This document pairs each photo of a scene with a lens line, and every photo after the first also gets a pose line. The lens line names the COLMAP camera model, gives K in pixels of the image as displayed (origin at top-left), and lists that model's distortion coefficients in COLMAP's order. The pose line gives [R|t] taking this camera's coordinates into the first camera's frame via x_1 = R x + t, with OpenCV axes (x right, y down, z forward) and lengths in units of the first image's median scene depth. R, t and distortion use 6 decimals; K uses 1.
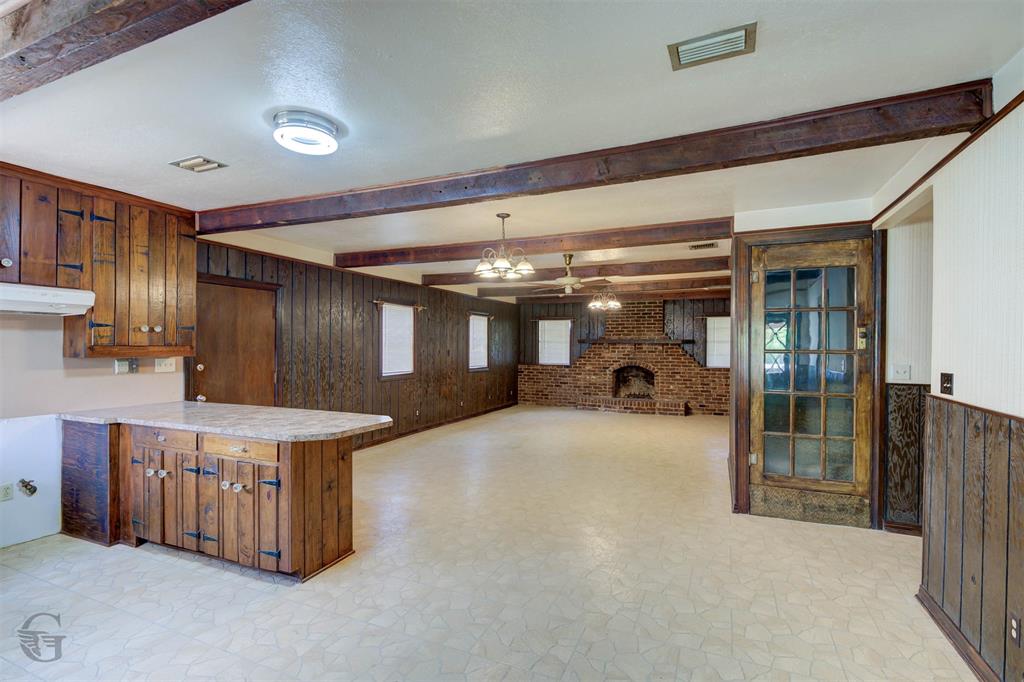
lens RADIAL K [[493.6, 0, 512.0], [0, 493.6, 341.0], [0, 0, 1]] dist [-0.003545, -0.000251]
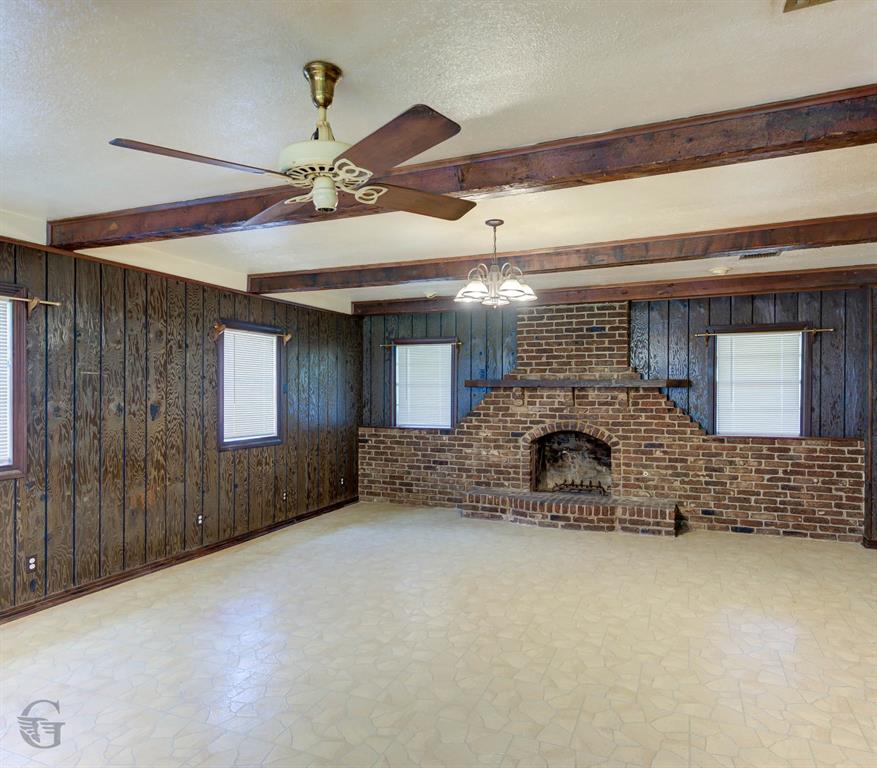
lens RADIAL K [[584.9, 0, 438.5], [0, 584.9, 384.0], [0, 0, 1]] dist [-0.002819, -0.001694]
pose [[0.999903, -0.004641, 0.013140, 0.101153], [0.004645, 0.999989, -0.000242, 0.000772], [-0.013139, 0.000303, 0.999914, 0.392920]]
